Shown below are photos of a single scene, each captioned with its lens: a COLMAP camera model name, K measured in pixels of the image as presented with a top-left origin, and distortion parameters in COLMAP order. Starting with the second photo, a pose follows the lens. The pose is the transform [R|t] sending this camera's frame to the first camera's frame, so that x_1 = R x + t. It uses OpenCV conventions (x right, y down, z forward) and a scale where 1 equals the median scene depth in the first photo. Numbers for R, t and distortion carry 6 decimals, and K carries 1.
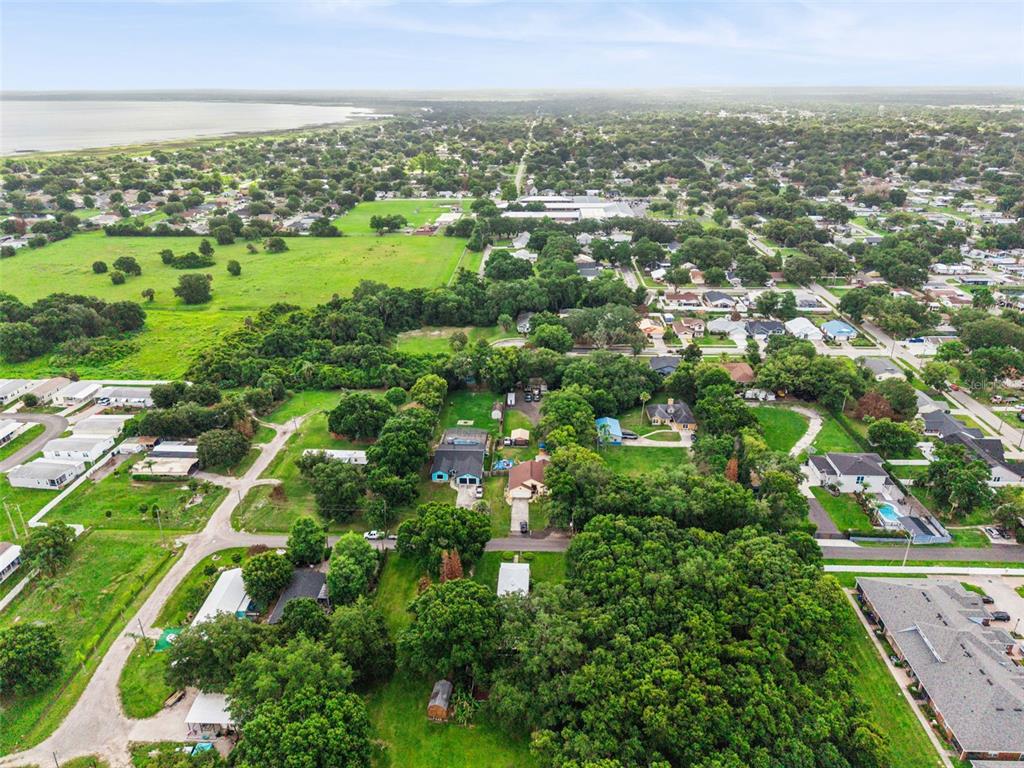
lens RADIAL K [[704.2, 0, 512.0], [0, 704.2, 384.0], [0, 0, 1]] dist [0.047081, -0.072126]
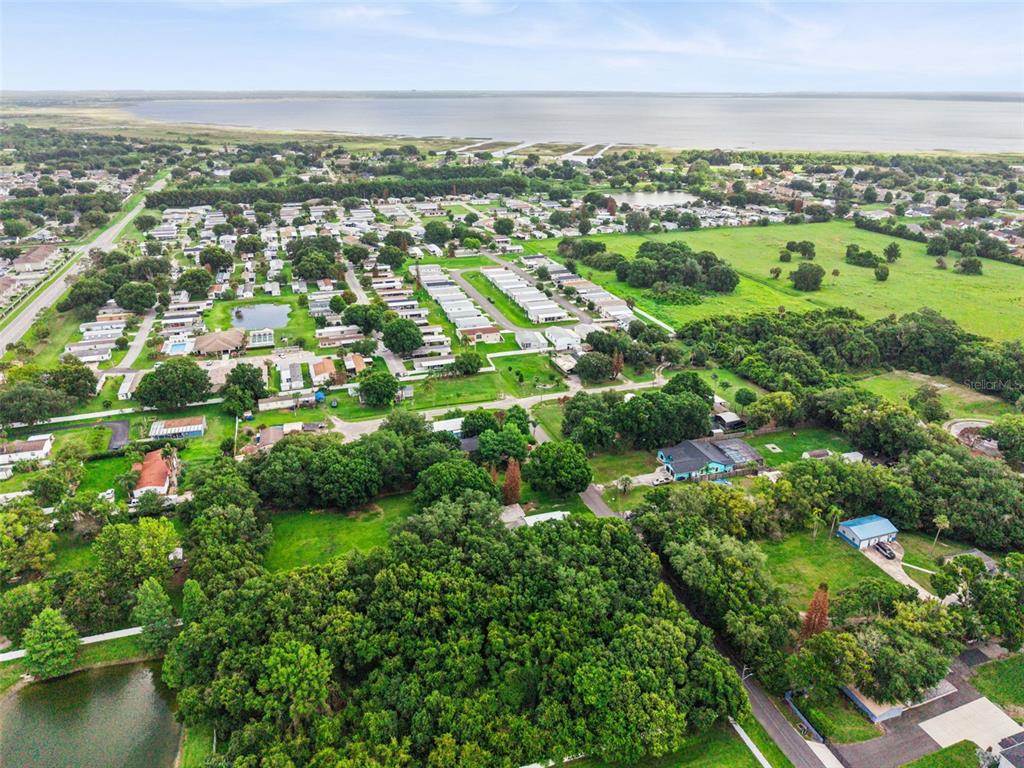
lens RADIAL K [[704.2, 0, 512.0], [0, 704.2, 384.0], [0, 0, 1]] dist [0.047081, -0.072126]
pose [[0.349861, 0.366858, -0.861982, 0.576347], [-0.368487, 0.899853, 0.233414, -0.110750], [0.861287, 0.235967, 0.450006, 0.244721]]
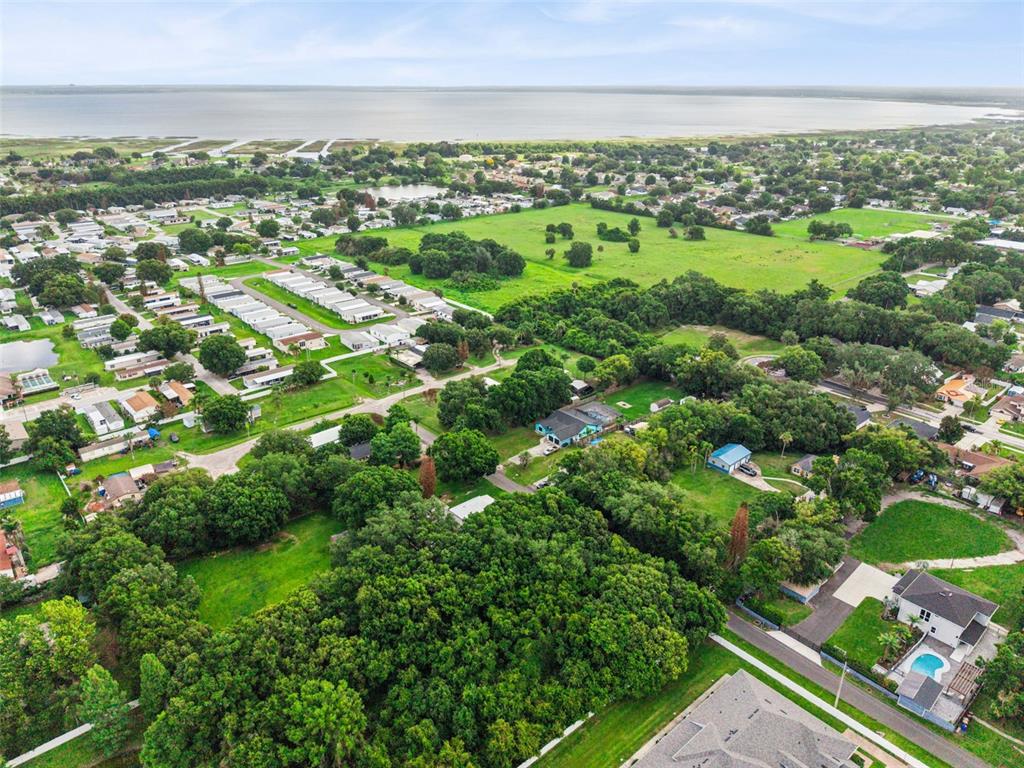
lens RADIAL K [[704.2, 0, 512.0], [0, 704.2, 384.0], [0, 0, 1]] dist [0.047081, -0.072126]
pose [[0.685421, 0.290728, -0.667589, 0.498321], [-0.288410, 0.950244, 0.117708, -0.048824], [0.668594, 0.111860, 0.735167, 0.100482]]
